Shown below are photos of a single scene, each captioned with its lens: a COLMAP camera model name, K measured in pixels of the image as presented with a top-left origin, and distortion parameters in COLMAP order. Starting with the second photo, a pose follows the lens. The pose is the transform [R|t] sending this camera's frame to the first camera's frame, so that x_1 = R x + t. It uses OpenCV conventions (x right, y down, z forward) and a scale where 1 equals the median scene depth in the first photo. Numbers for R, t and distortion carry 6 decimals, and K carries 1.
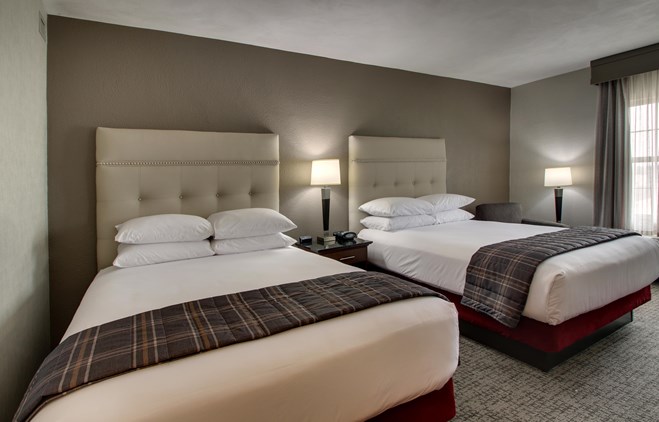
lens RADIAL K [[338.0, 0, 303.6], [0, 338.0, 210.2], [0, 0, 1]] dist [-0.002308, -0.009259]
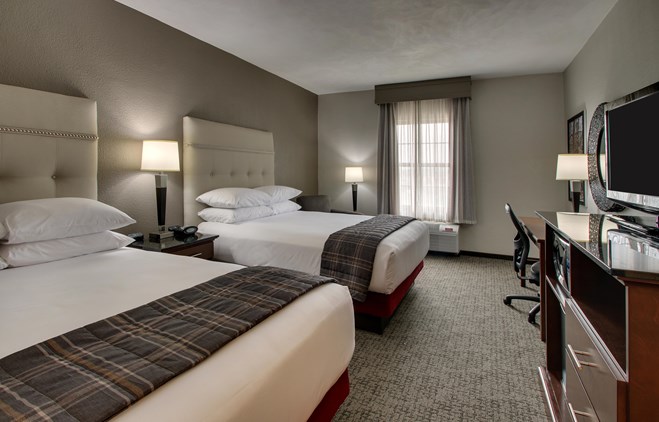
lens RADIAL K [[353.6, 0, 325.9], [0, 353.6, 194.1], [0, 0, 1]] dist [0.001649, -0.011495]
pose [[0.796357, 0.015327, 0.604632, -0.142307], [-0.001189, 0.999717, -0.023775, 0.003306], [-0.604825, 0.018215, 0.796150, 0.061387]]
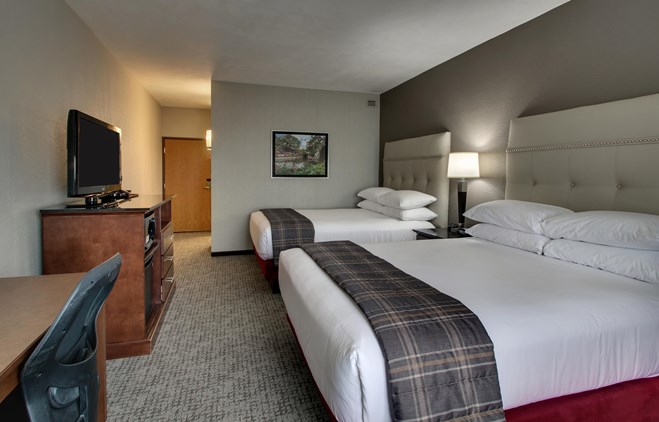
lens RADIAL K [[326.9, 0, 329.5], [0, 326.9, 211.0], [0, 0, 1]] dist [-0.001683, -0.000531]
pose [[-0.184670, 0.152155, -0.970951, 1.141829], [-0.076772, 0.982691, 0.168596, -0.115425], [0.979797, 0.105677, -0.169792, 0.816909]]
